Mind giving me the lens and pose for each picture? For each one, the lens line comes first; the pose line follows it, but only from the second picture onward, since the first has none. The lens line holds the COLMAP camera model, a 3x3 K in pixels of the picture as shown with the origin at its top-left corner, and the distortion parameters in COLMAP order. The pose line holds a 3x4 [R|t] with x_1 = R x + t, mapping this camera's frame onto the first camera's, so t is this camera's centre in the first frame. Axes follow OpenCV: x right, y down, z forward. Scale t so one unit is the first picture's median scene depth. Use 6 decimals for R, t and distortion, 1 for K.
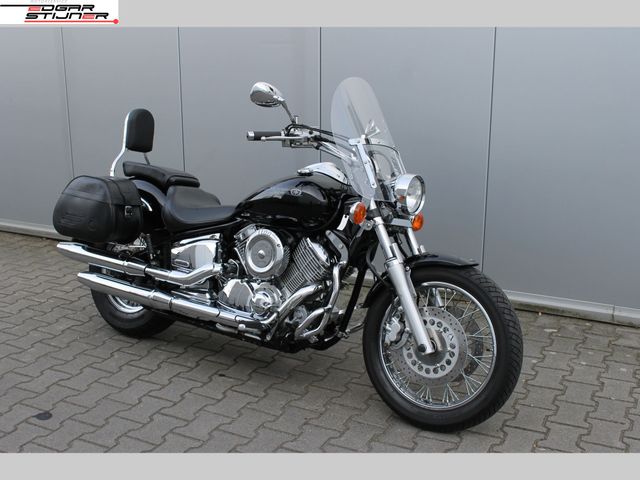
lens RADIAL K [[723.6, 0, 320.0], [0, 723.6, 240.0], [0, 0, 1]] dist [-0.073175, 0.002938]
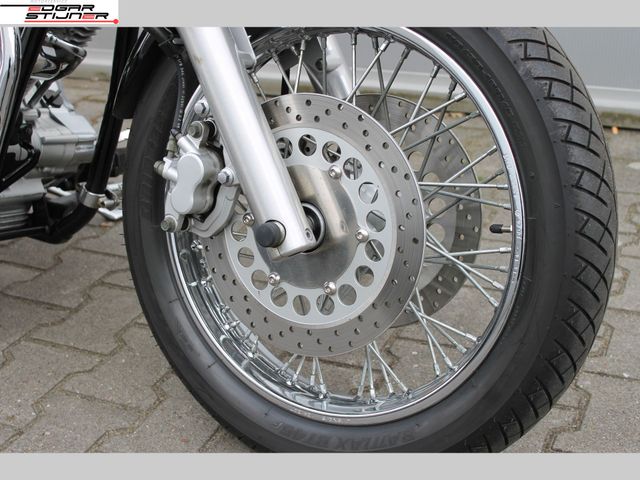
lens RADIAL K [[952.1, 0, 320.0], [0, 952.1, 240.0], [0, 0, 1]] dist [-0.009917, -0.009913]
pose [[0.998071, -0.051567, 0.034557, 0.144622], [0.044659, 0.983154, 0.177238, 0.082895], [-0.043115, -0.175353, 0.983561, 0.605054]]
